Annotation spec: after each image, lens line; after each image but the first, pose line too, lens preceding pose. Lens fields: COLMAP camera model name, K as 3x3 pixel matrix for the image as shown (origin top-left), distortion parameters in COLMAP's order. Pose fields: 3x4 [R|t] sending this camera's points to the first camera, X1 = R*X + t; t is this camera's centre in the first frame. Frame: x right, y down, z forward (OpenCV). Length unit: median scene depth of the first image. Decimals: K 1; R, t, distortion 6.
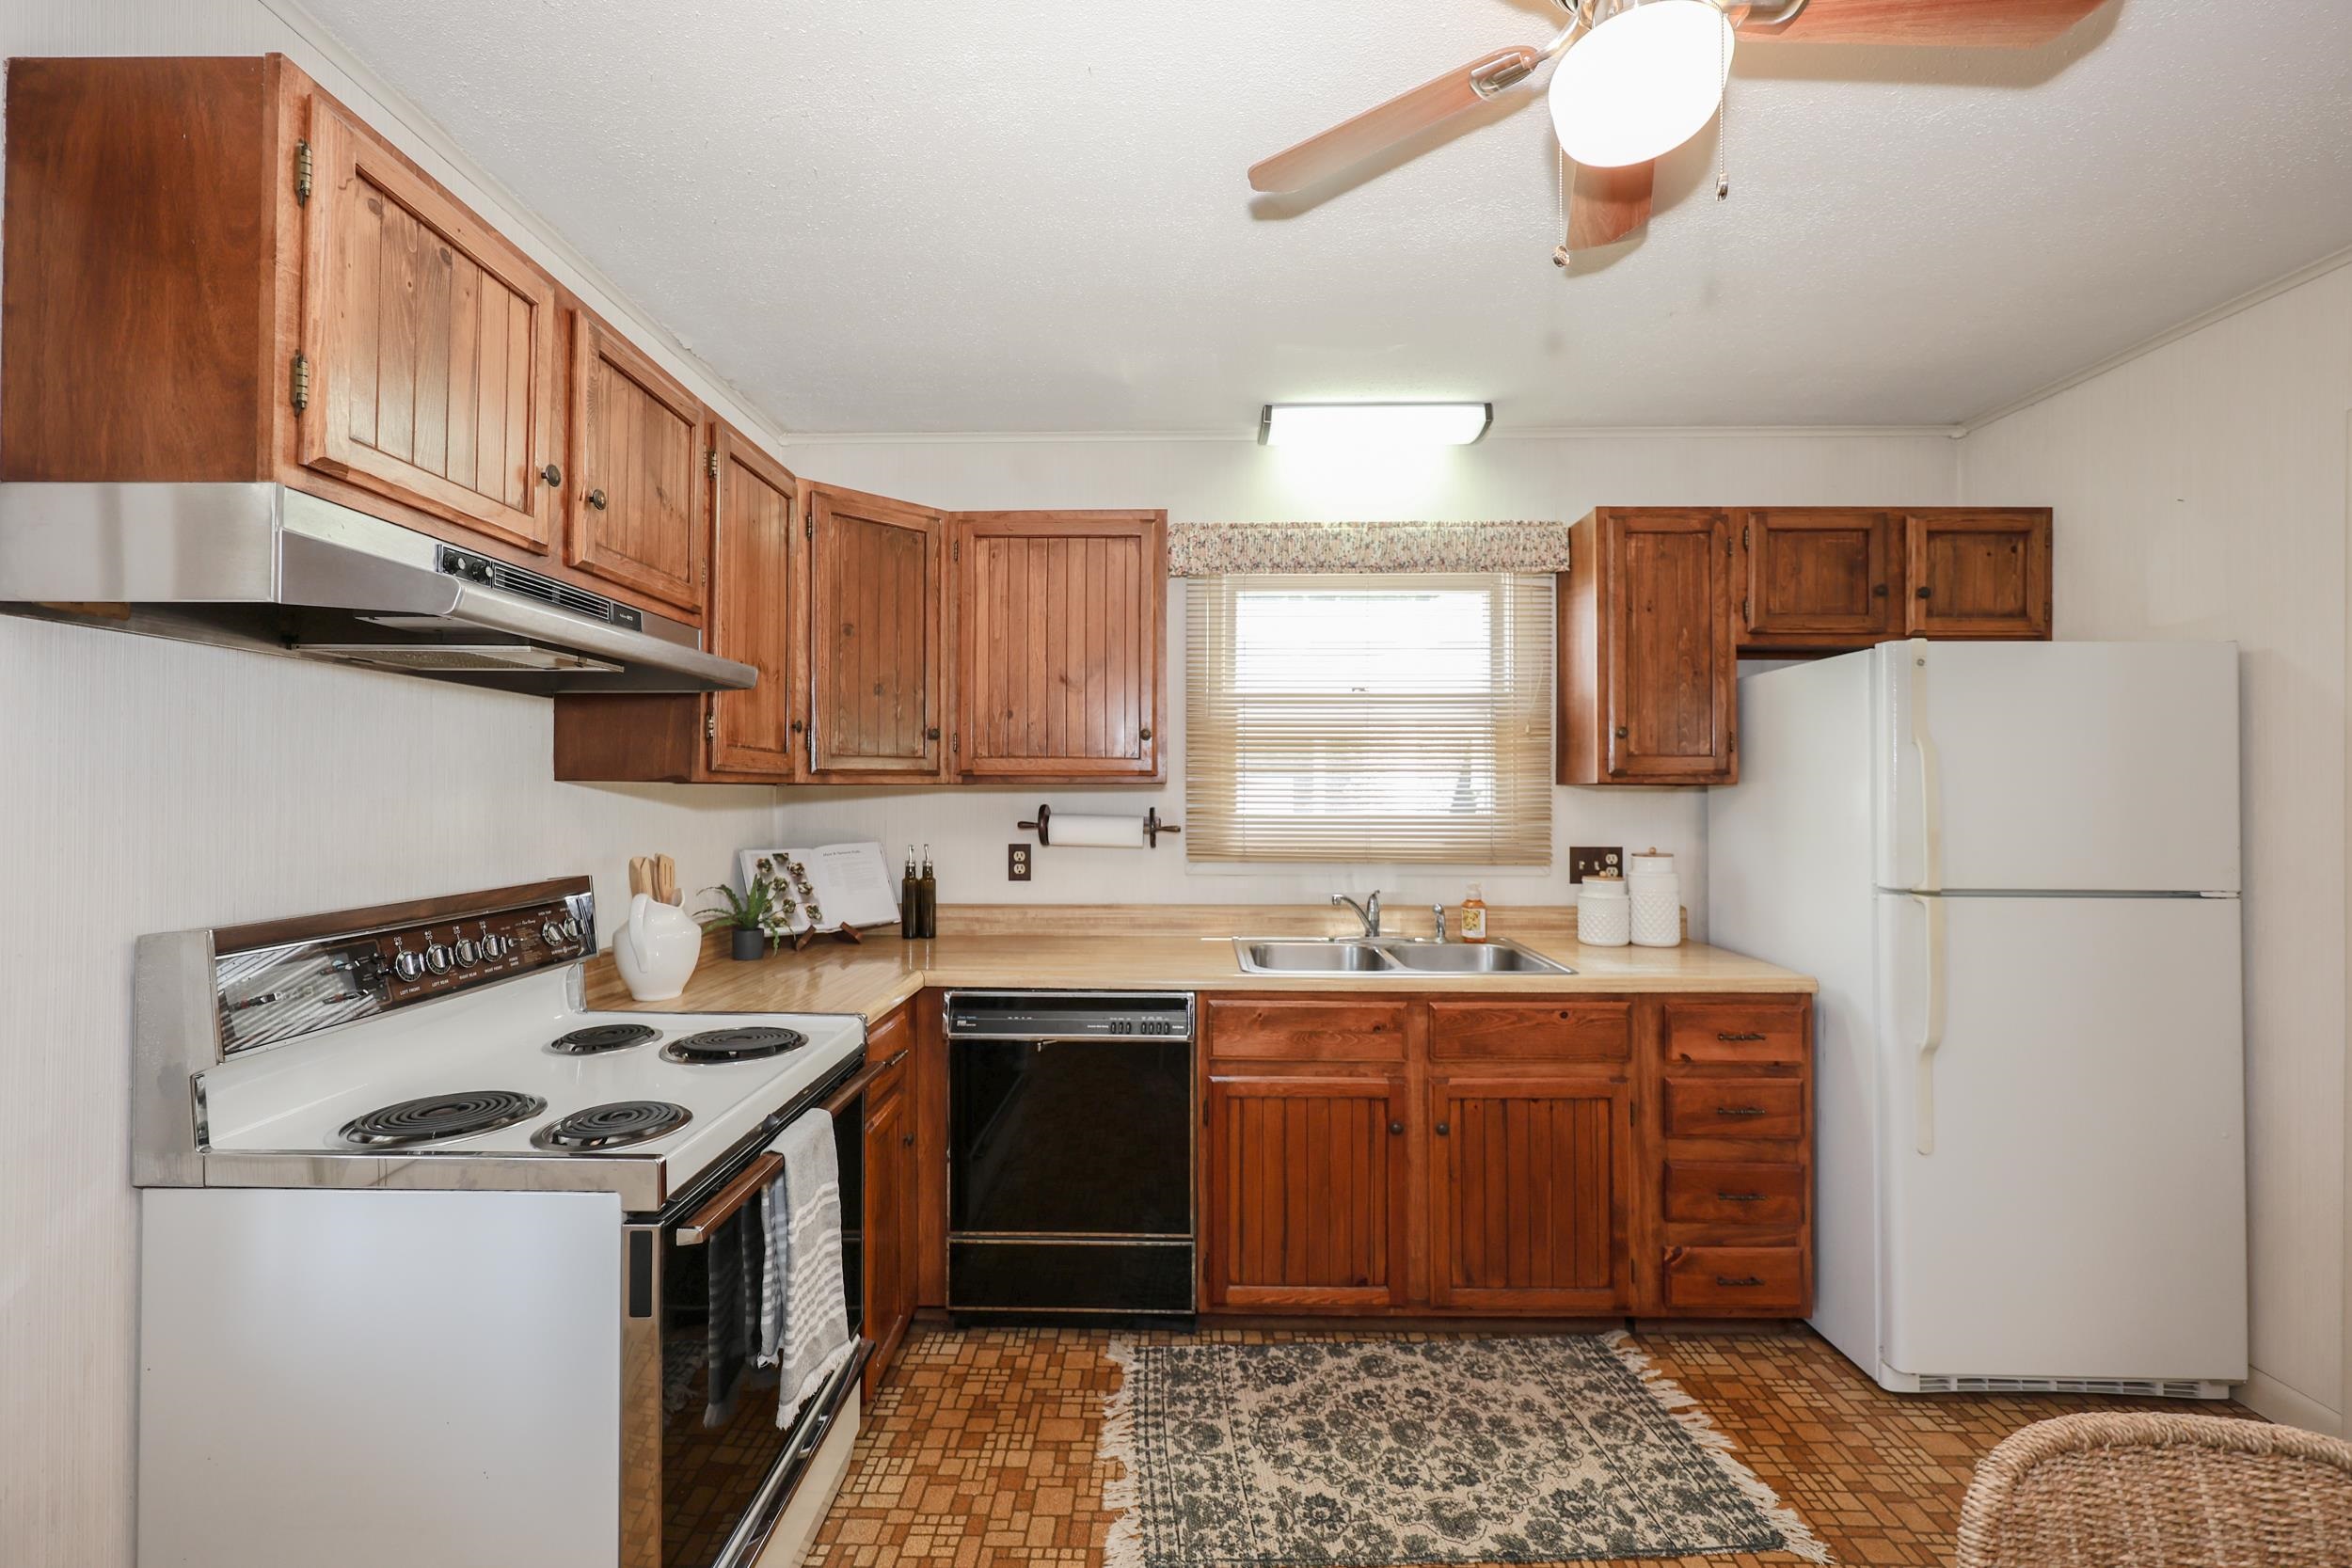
lens RADIAL K [[974.5, 0, 1156.8], [0, 974.5, 779.6], [0, 0, 1]] dist [0.000706, -0.000637]
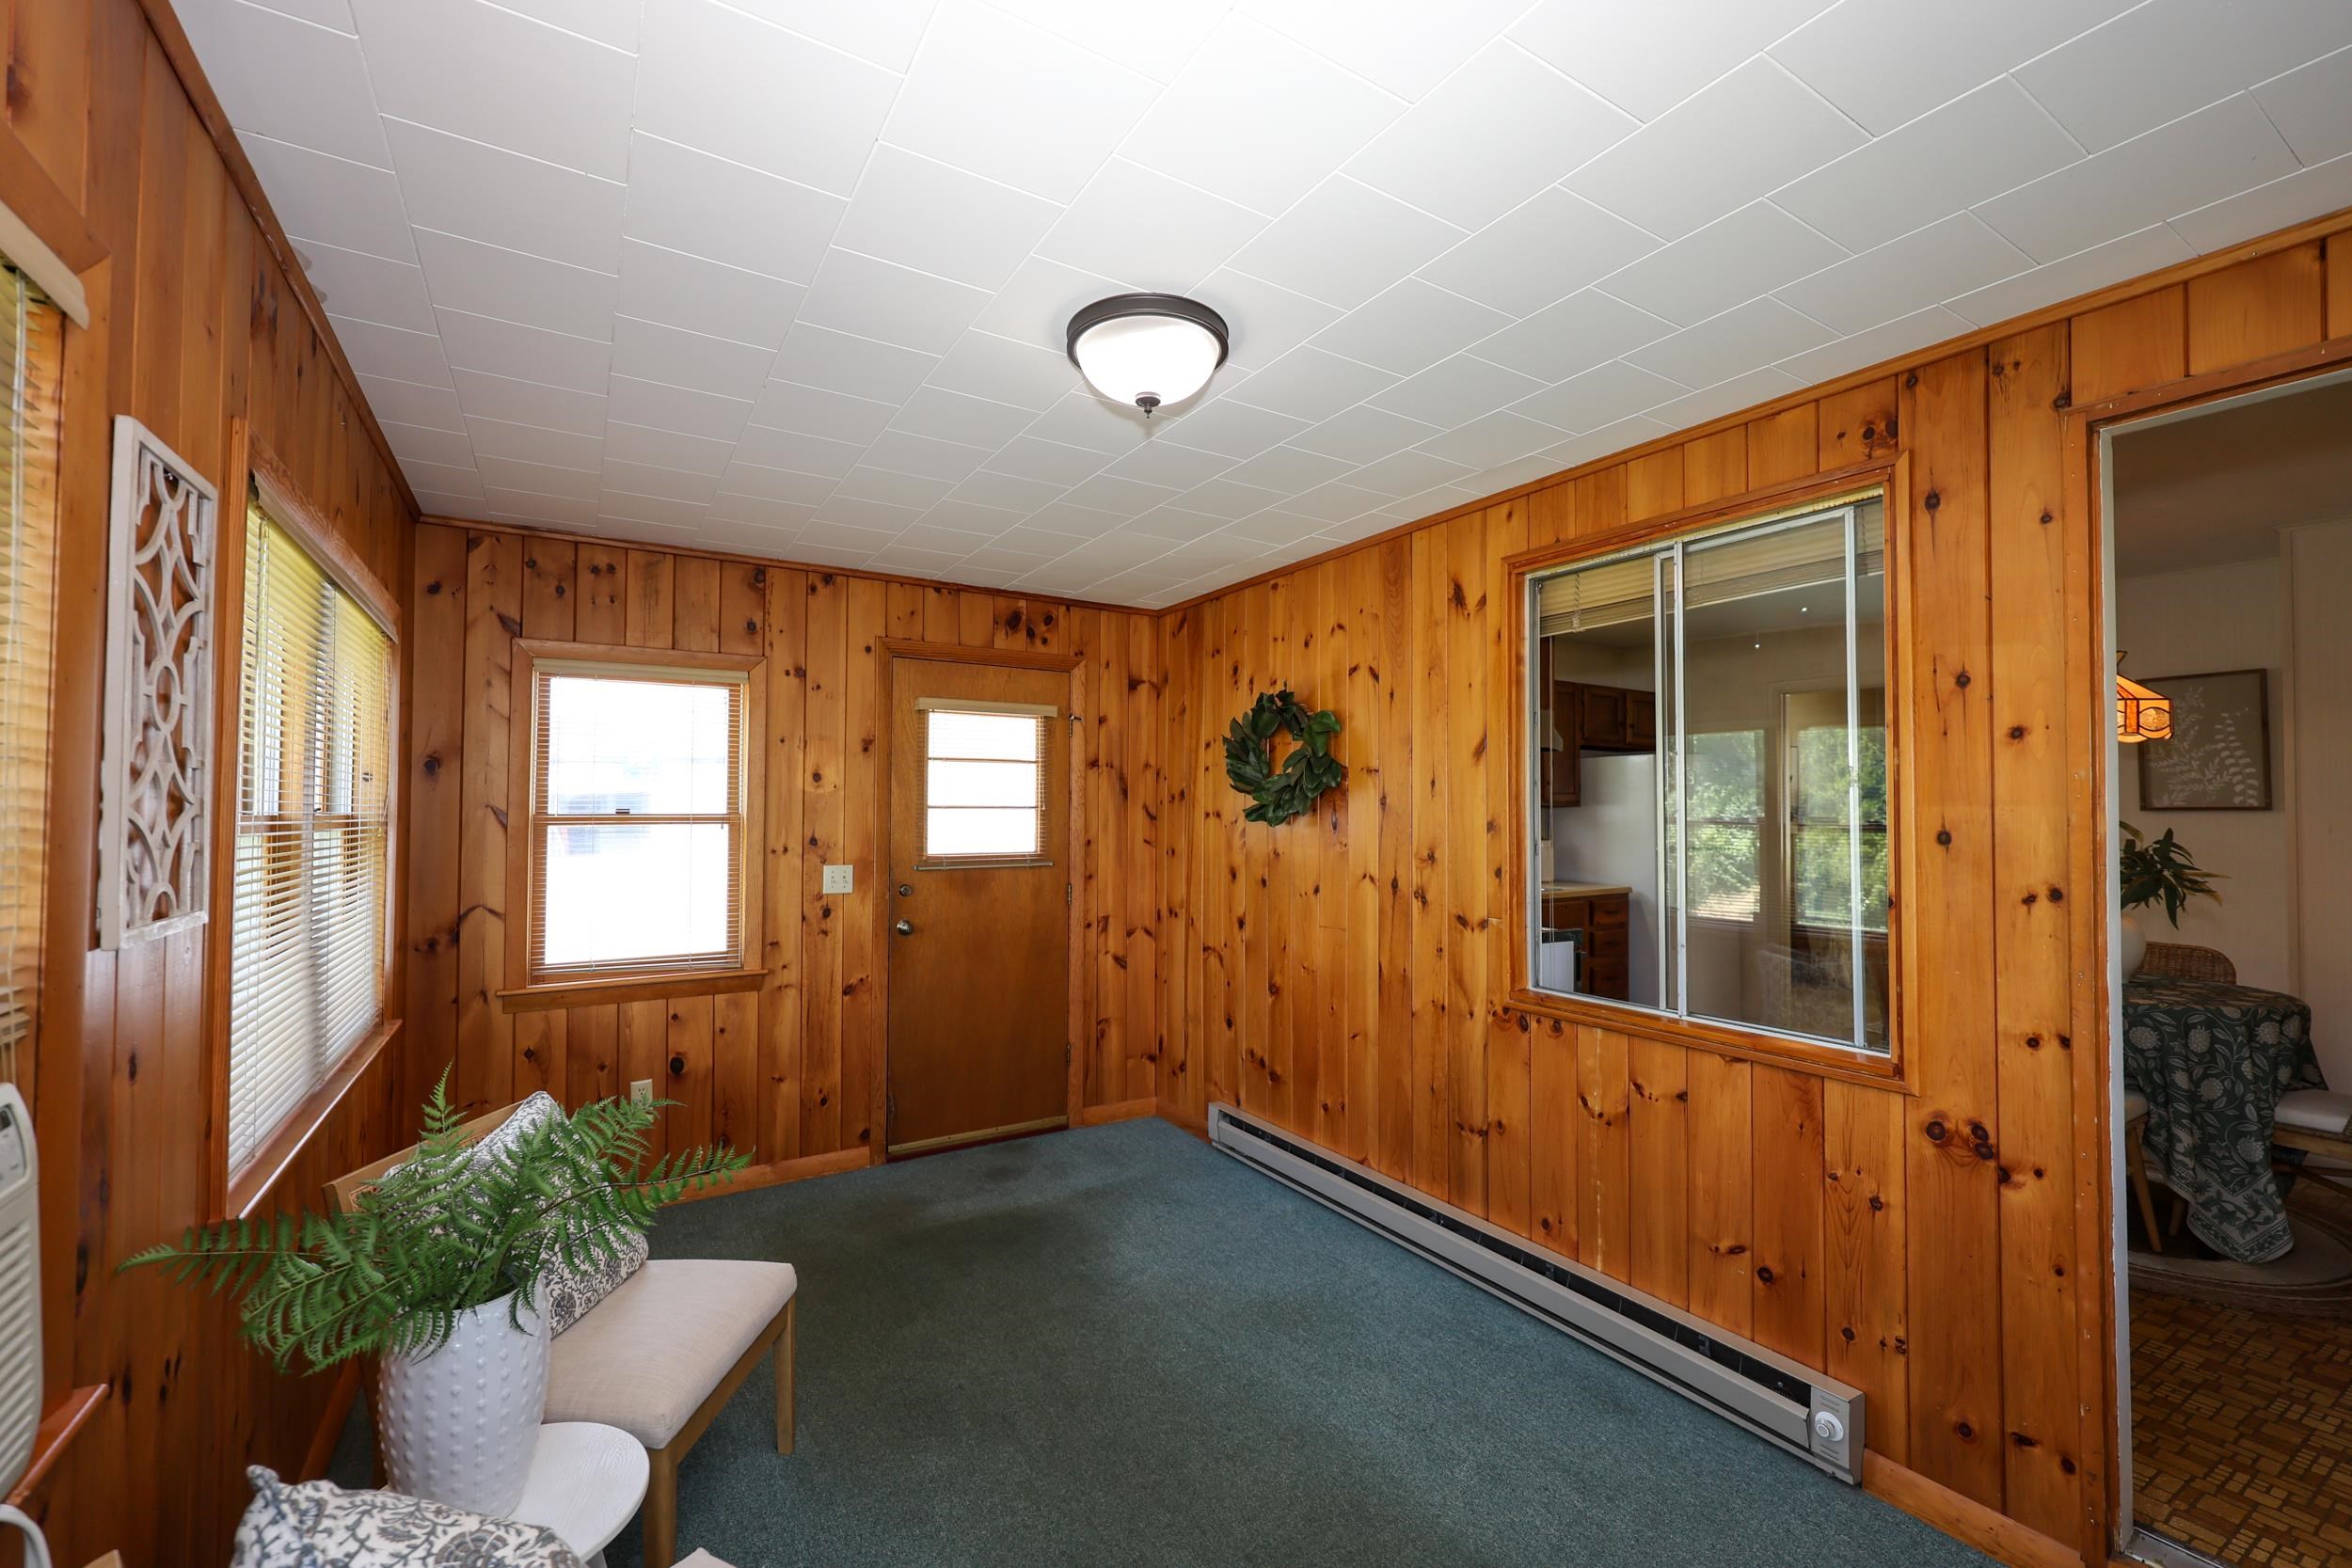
lens RADIAL K [[974.5, 0, 1188.5], [0, 974.5, 777.6], [0, 0, 1]] dist [0.000706, -0.000637]
pose [[0.837969, 0.022967, 0.545234, -1.389672], [-0.011117, 0.999625, -0.025022, 0.003637], [-0.545604, 0.014906, 0.837911, -0.384108]]
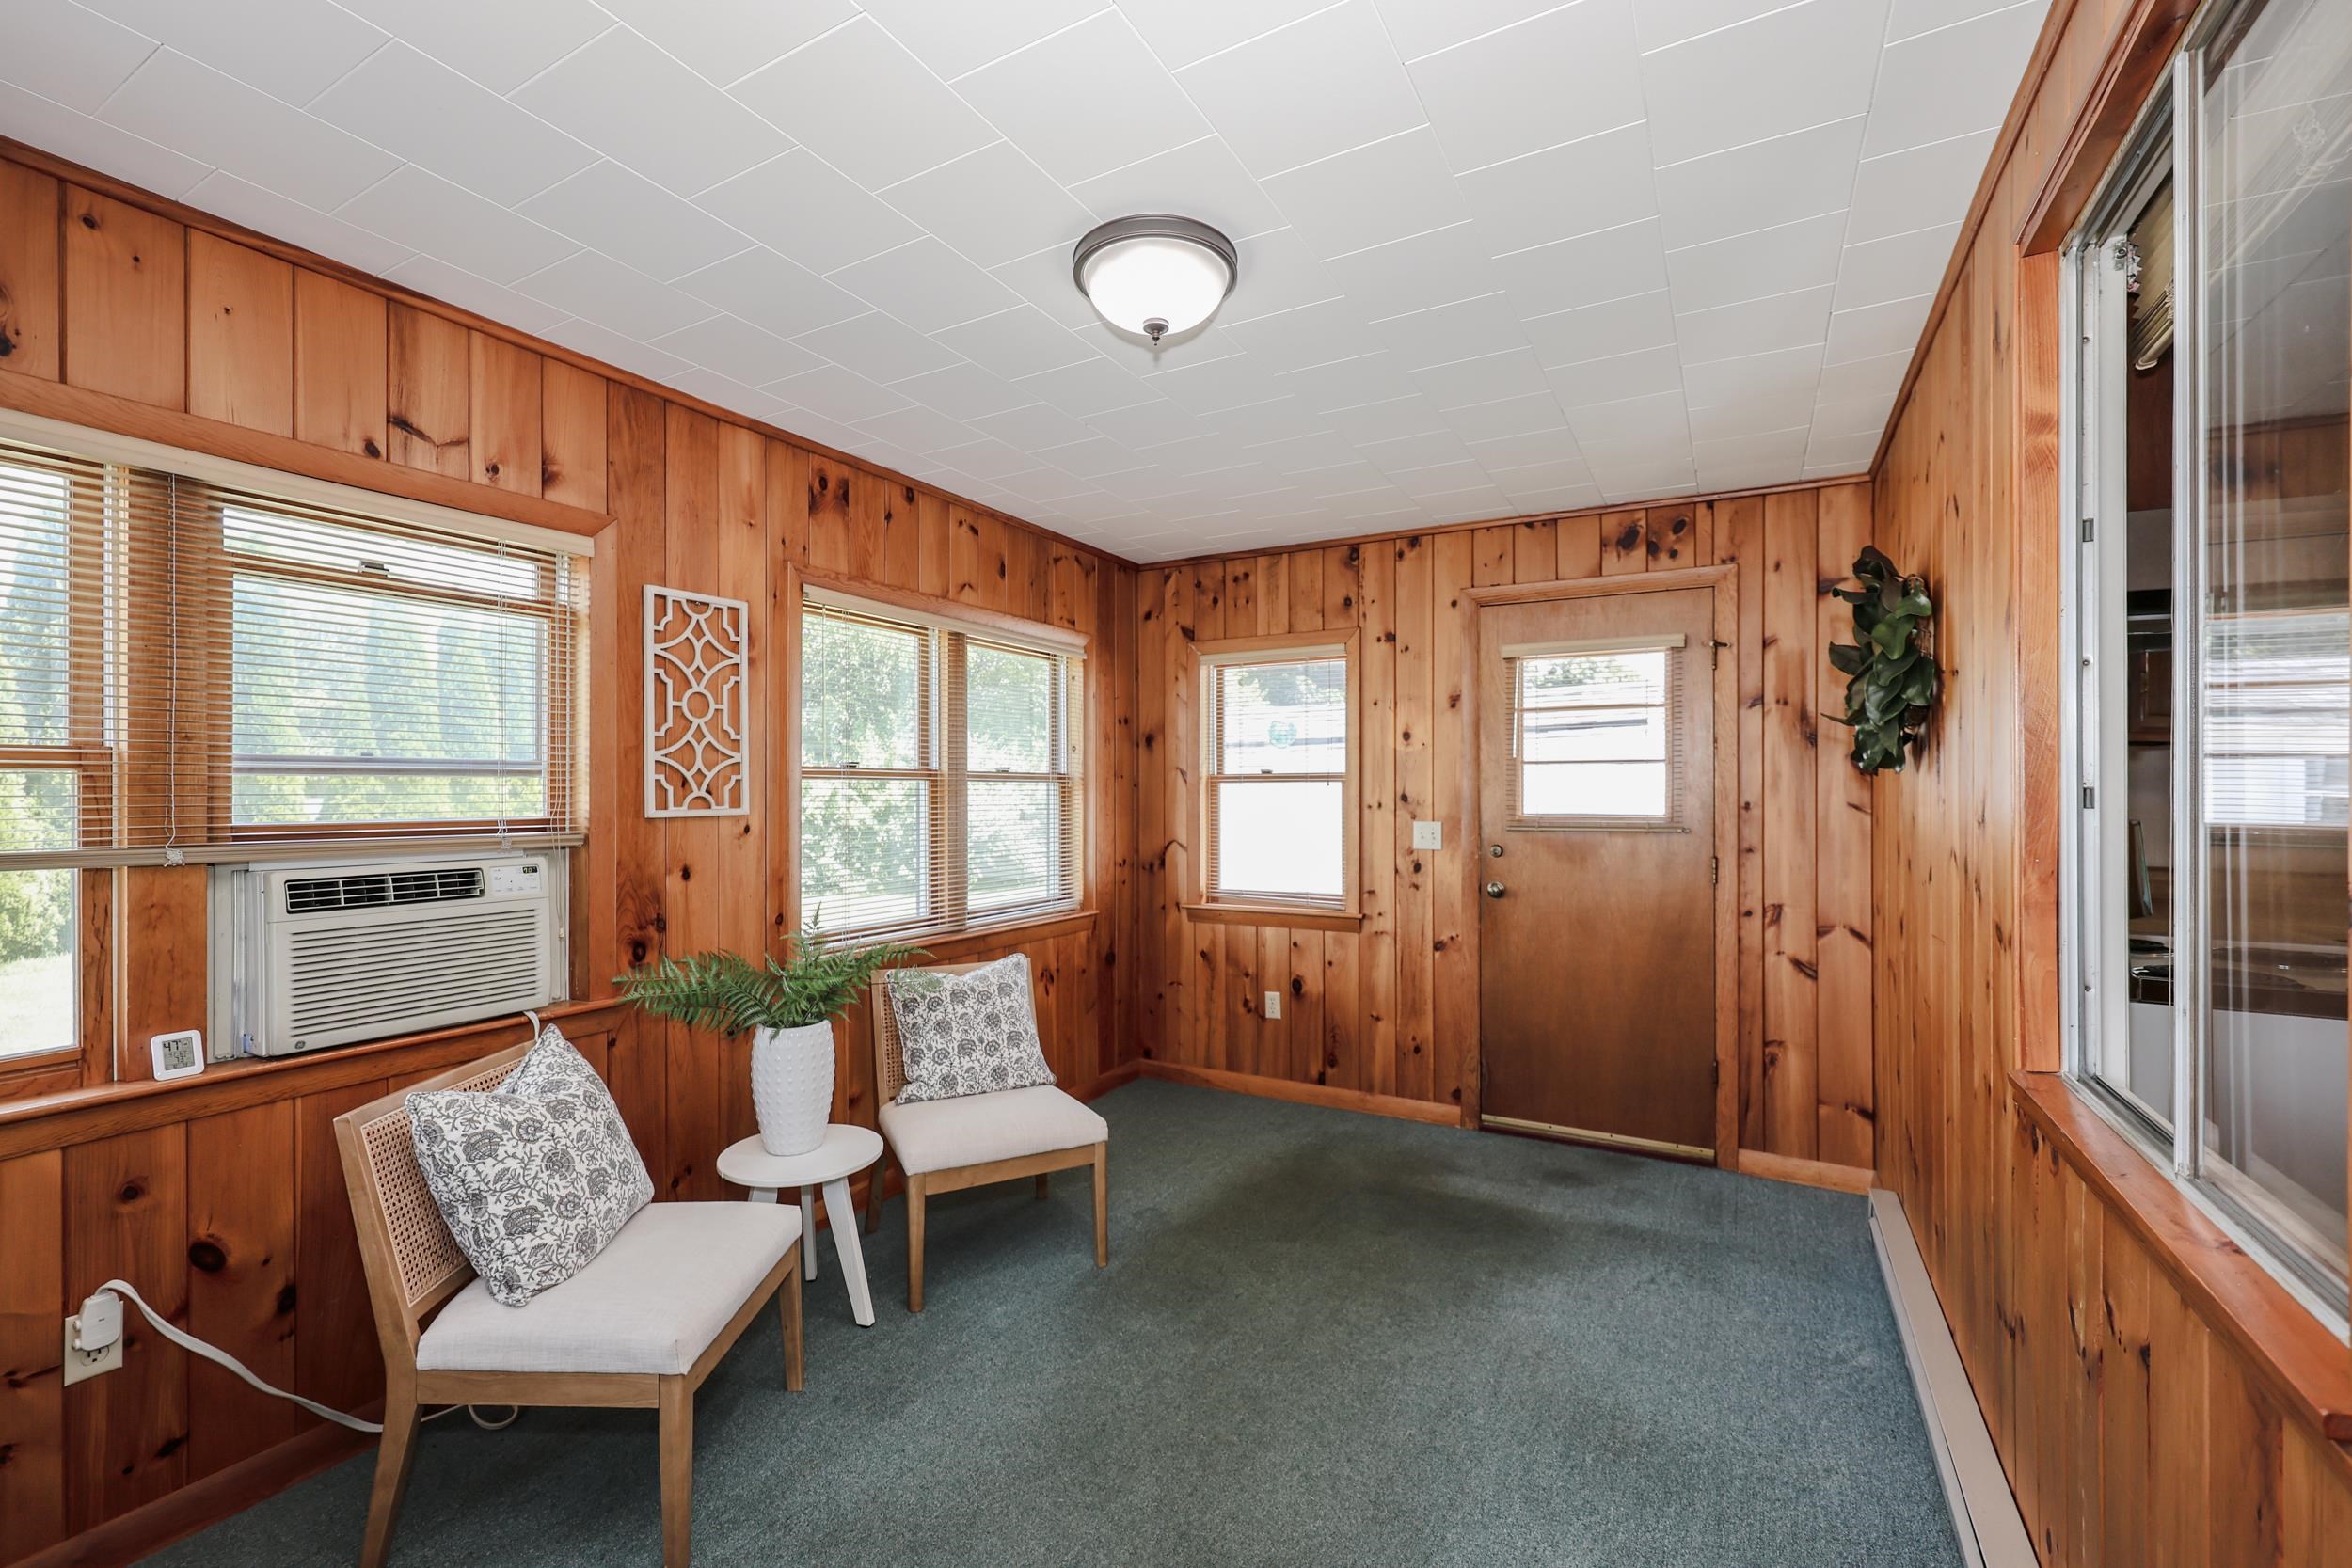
lens RADIAL K [[1027.5, 0, 1184.2], [0, 1027.5, 779.3], [0, 0, 1]] dist [0.003927, 0.000080]
pose [[0.879352, -0.005624, -0.476140, -0.645851], [0.006406, 0.999979, 0.000020, 0.035800], [0.476130, -0.003068, 0.879370, -0.420777]]
